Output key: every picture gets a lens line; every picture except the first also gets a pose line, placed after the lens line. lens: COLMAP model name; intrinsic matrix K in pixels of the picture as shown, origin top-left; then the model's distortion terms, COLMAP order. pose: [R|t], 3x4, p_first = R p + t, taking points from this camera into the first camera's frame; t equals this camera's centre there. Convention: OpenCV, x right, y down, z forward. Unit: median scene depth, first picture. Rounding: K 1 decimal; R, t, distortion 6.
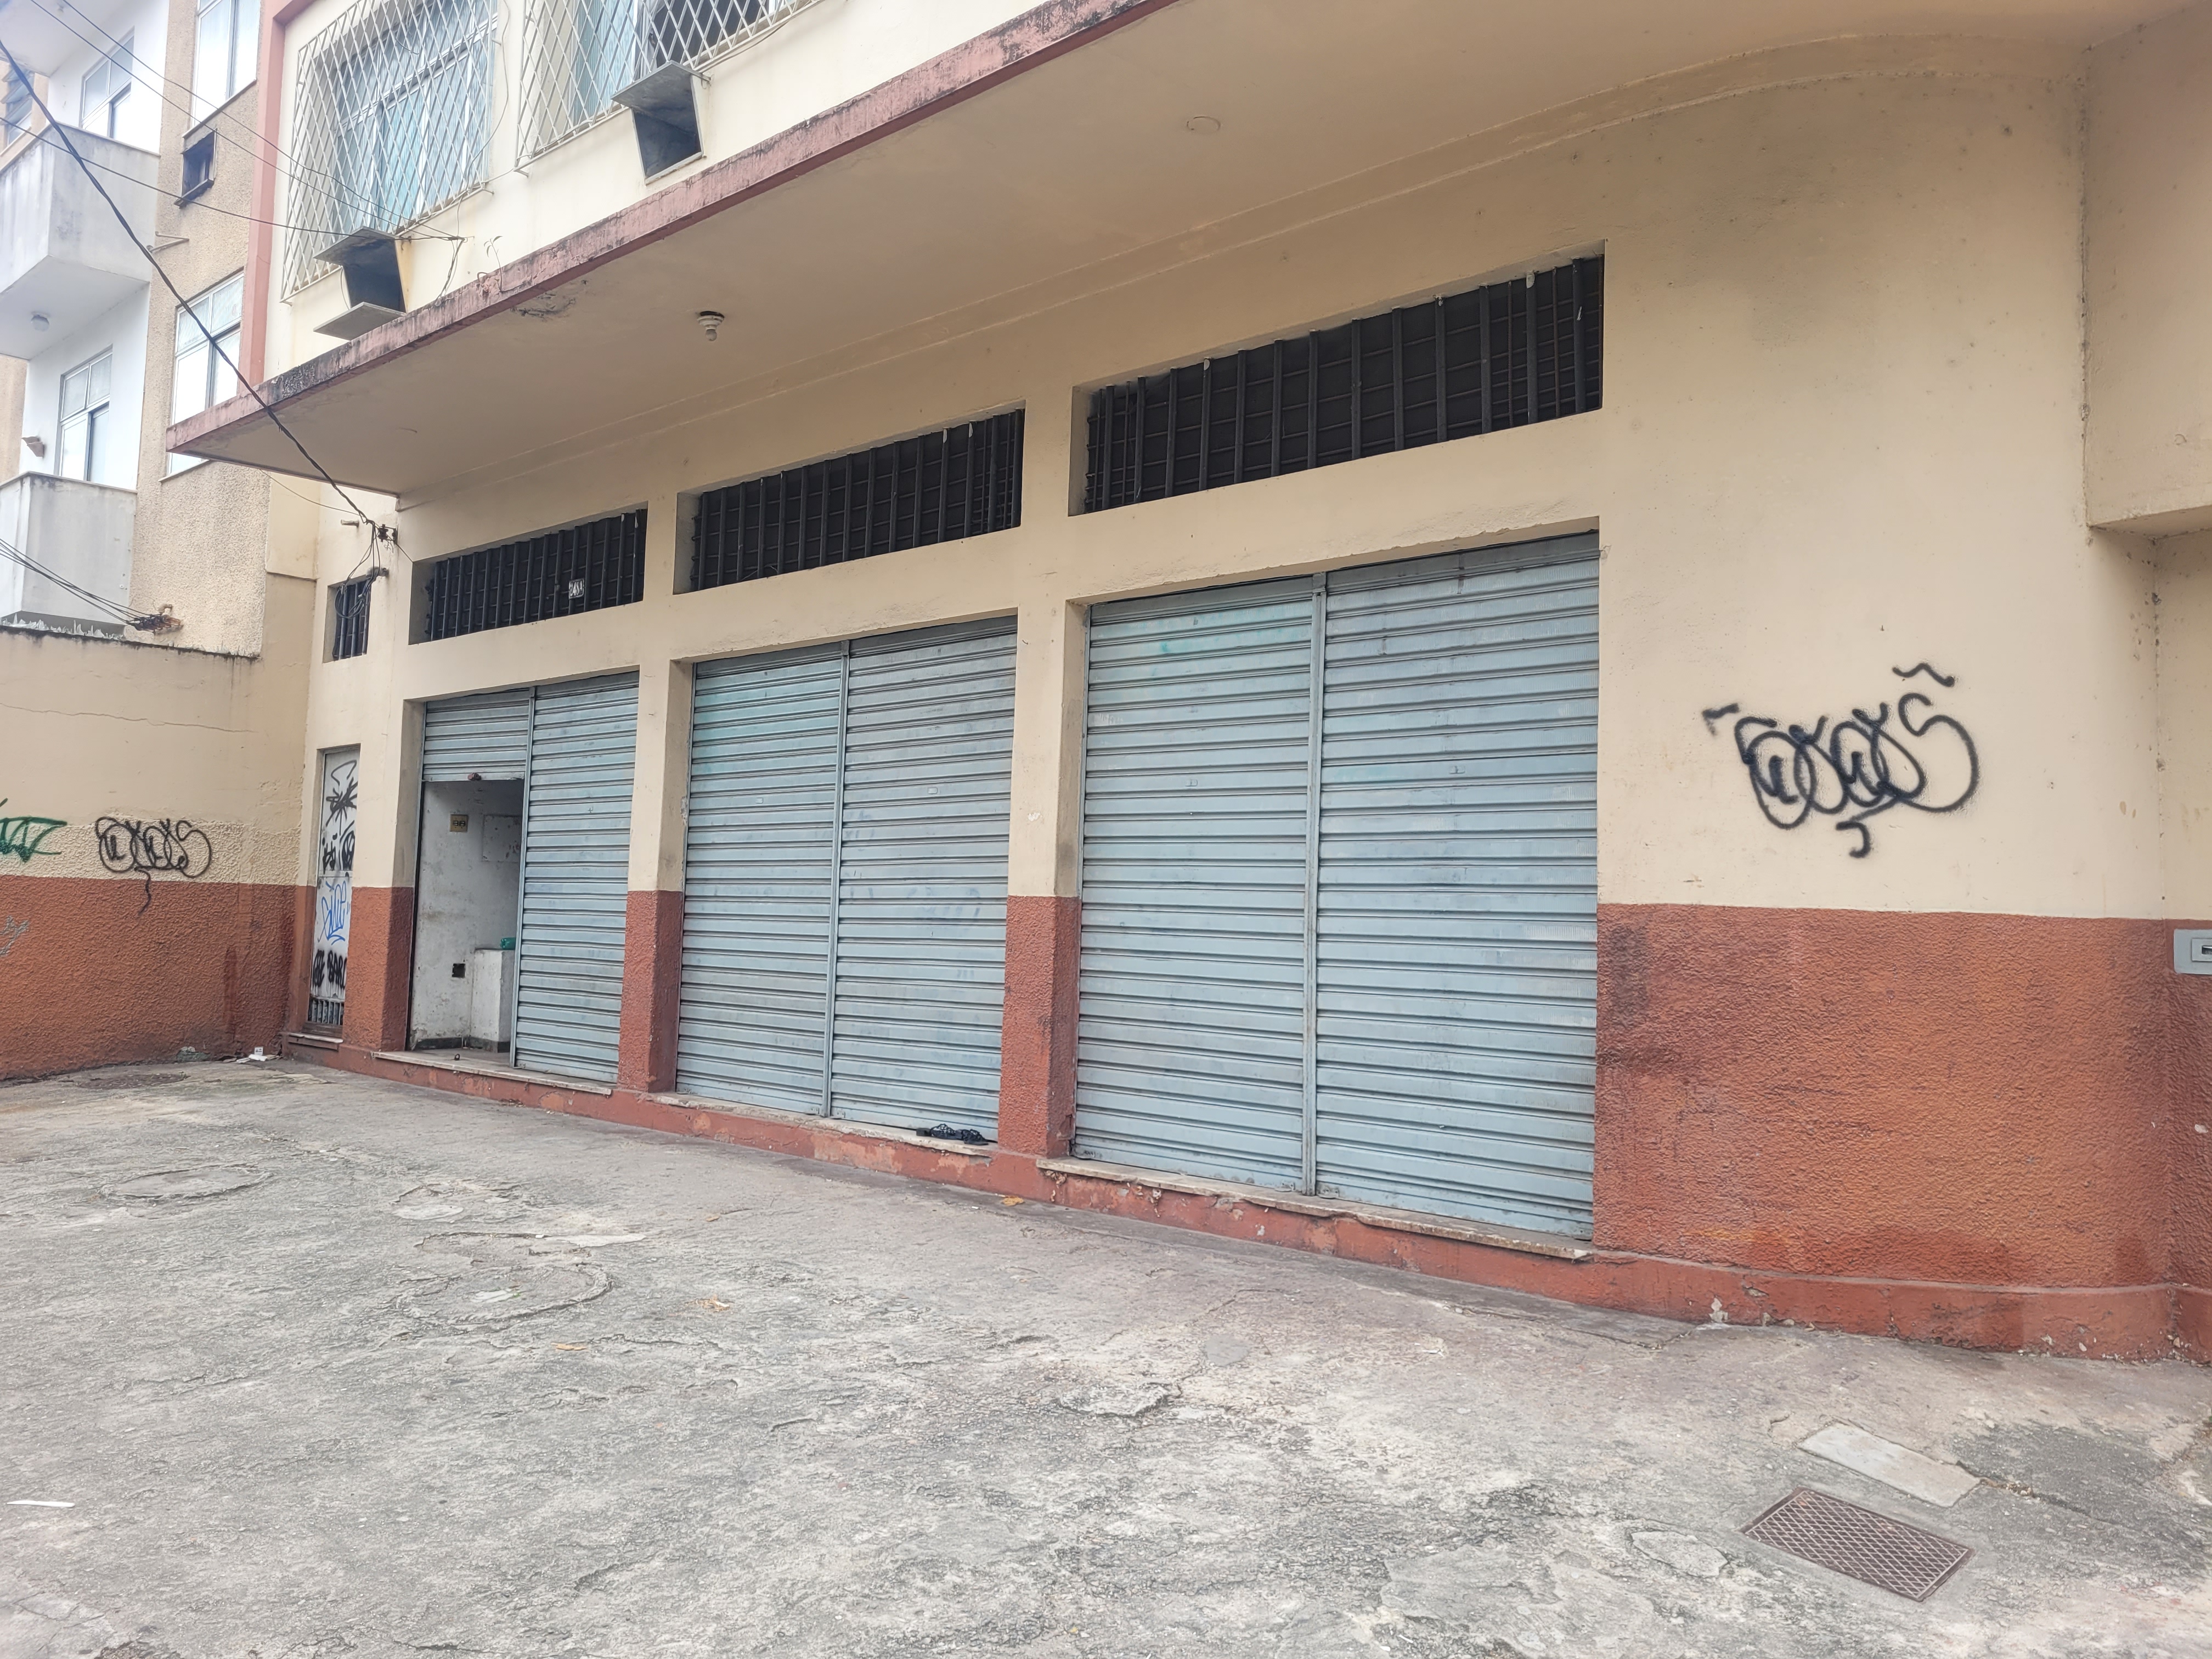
lens RADIAL K [[1665.1, 0, 1115.0], [0, 1665.1, 812.5], [0, 0, 1]] dist [0.056141, -0.047988]
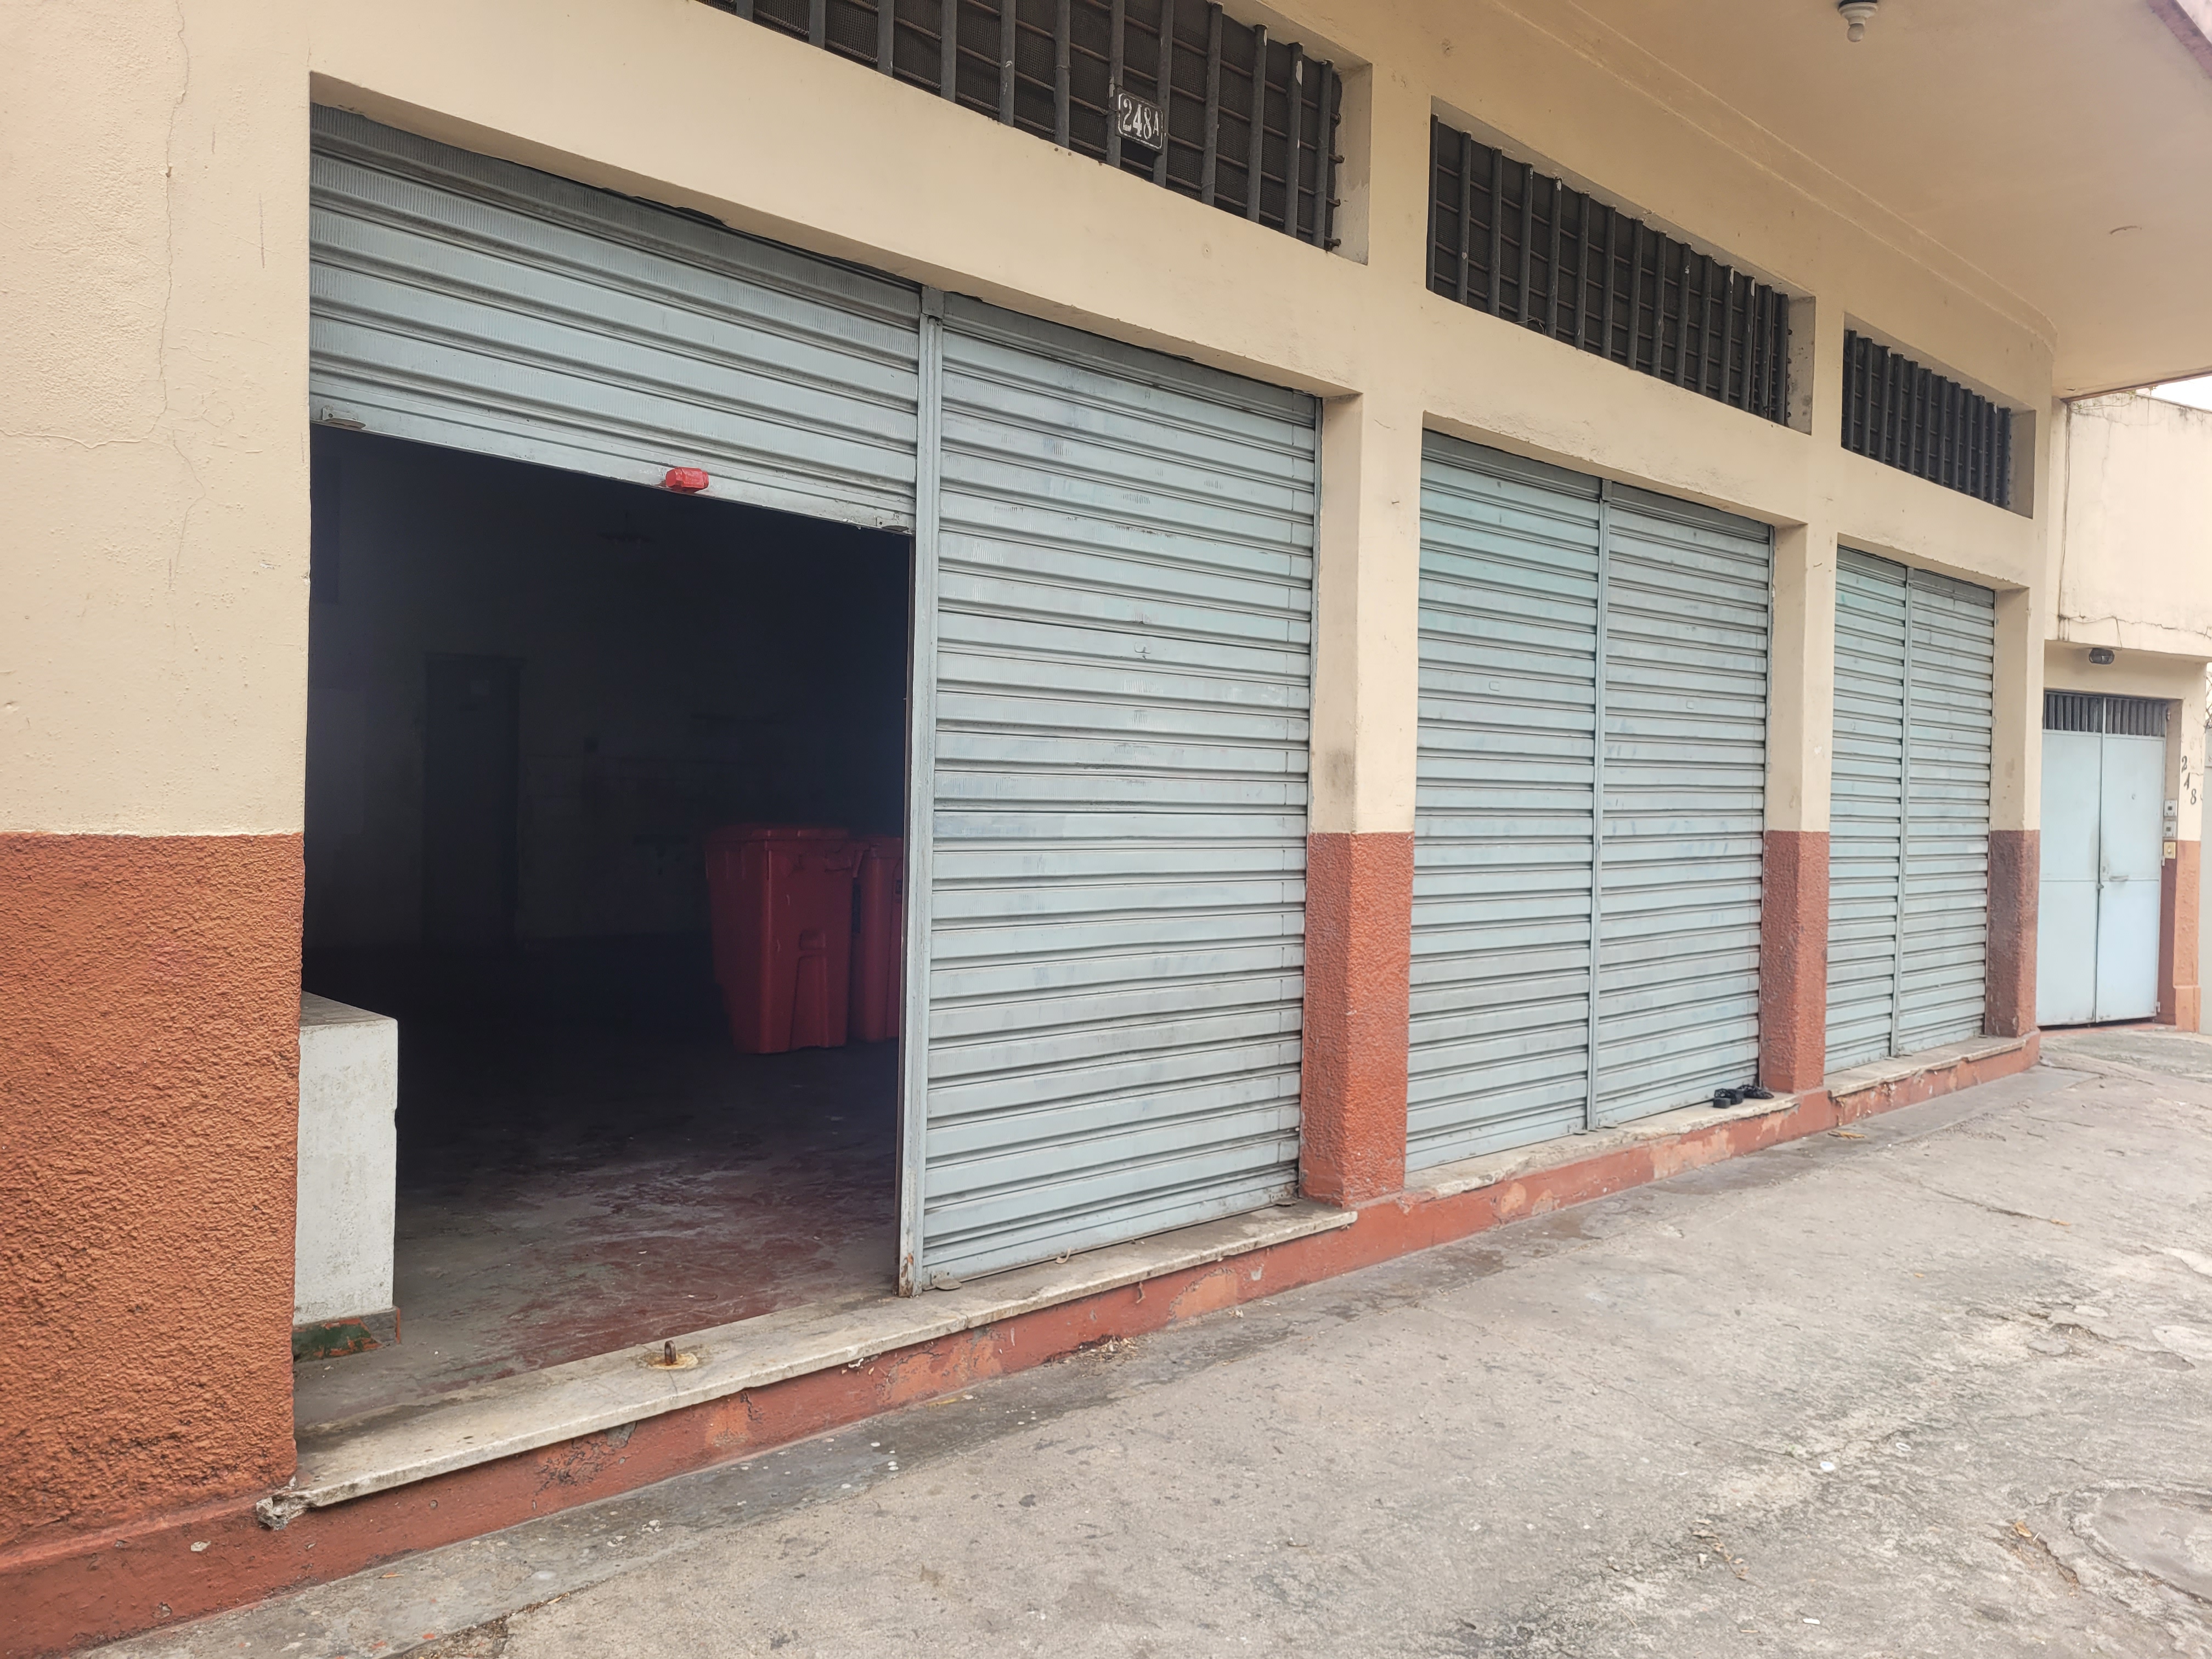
lens RADIAL K [[1665.1, 0, 1115.0], [0, 1665.1, 812.5], [0, 0, 1]] dist [0.056141, -0.047988]
pose [[0.055595, -0.040781, 0.997620, -1.034845], [-0.087561, 0.995117, 0.045558, 0.029603], [-0.994607, -0.089885, 0.051752, 1.330928]]
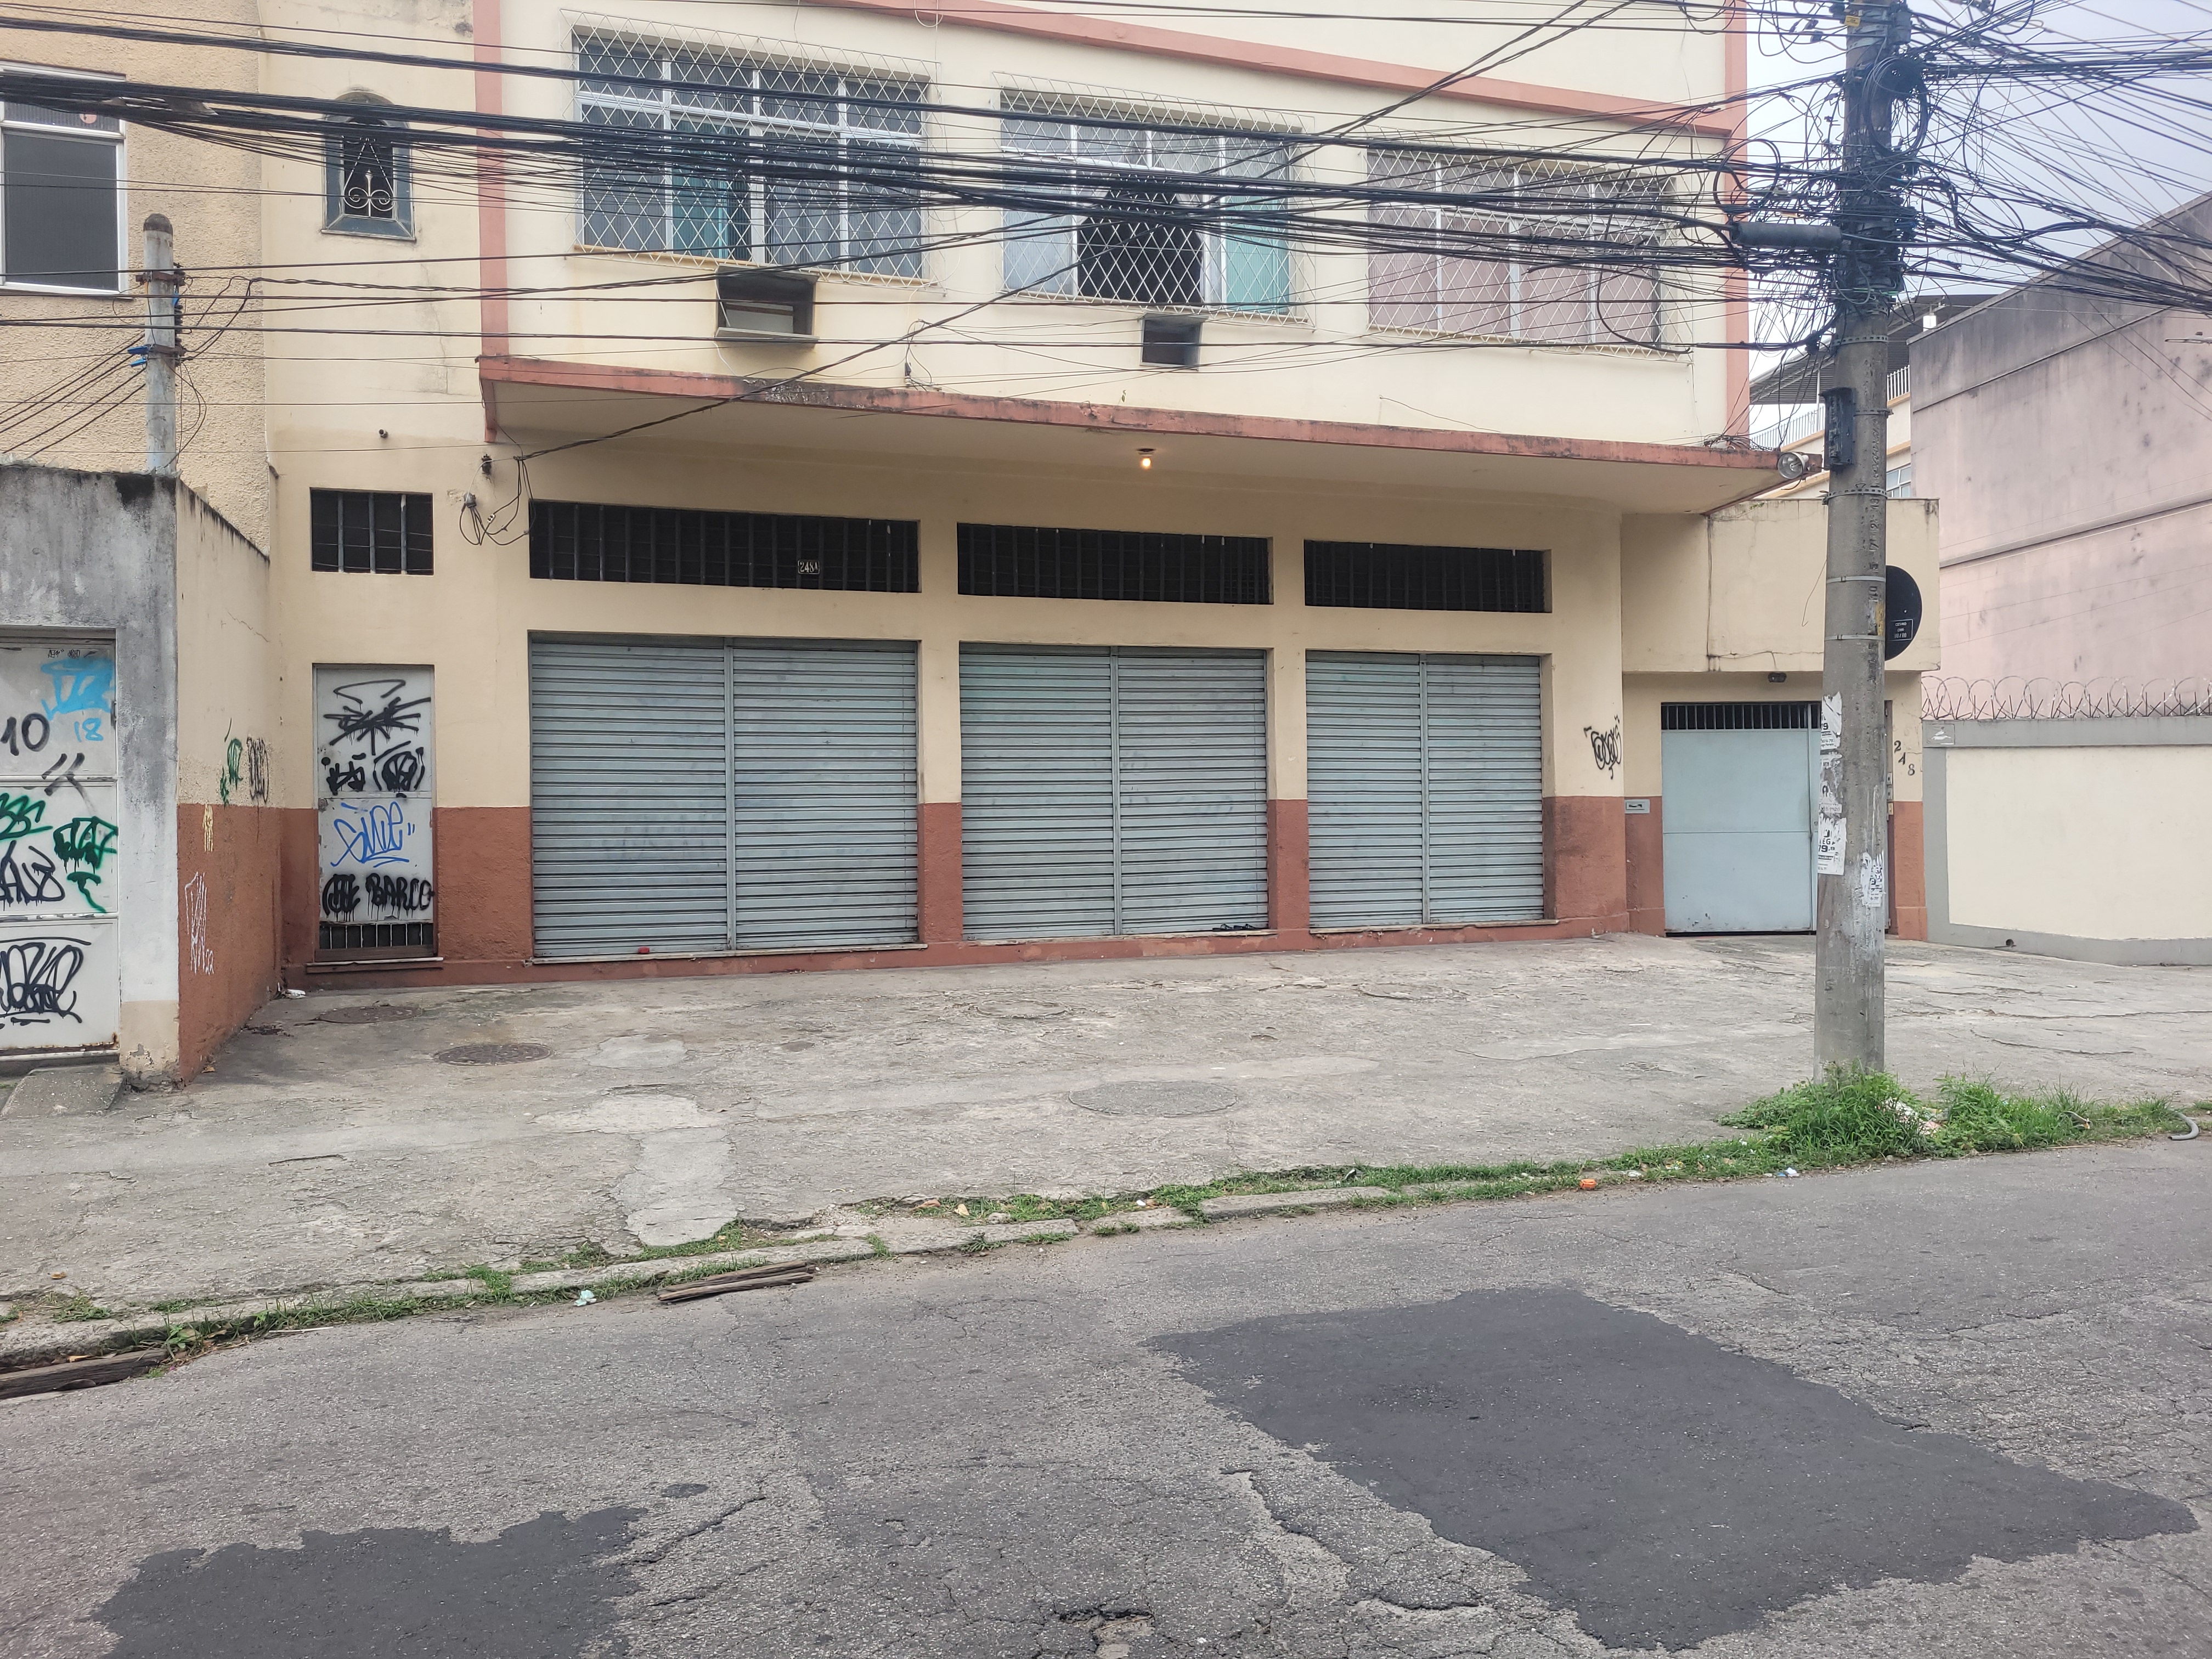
lens RADIAL K [[1646.4, 0, 1099.1], [0, 1646.4, 809.0], [0, 0, 1]] dist [0.057679, -0.049971]
pose [[0.470372, -0.031324, 0.881912, -1.825674], [-0.032325, 0.998088, 0.052691, -0.032488], [-0.881876, -0.053292, 0.468460, 0.286847]]
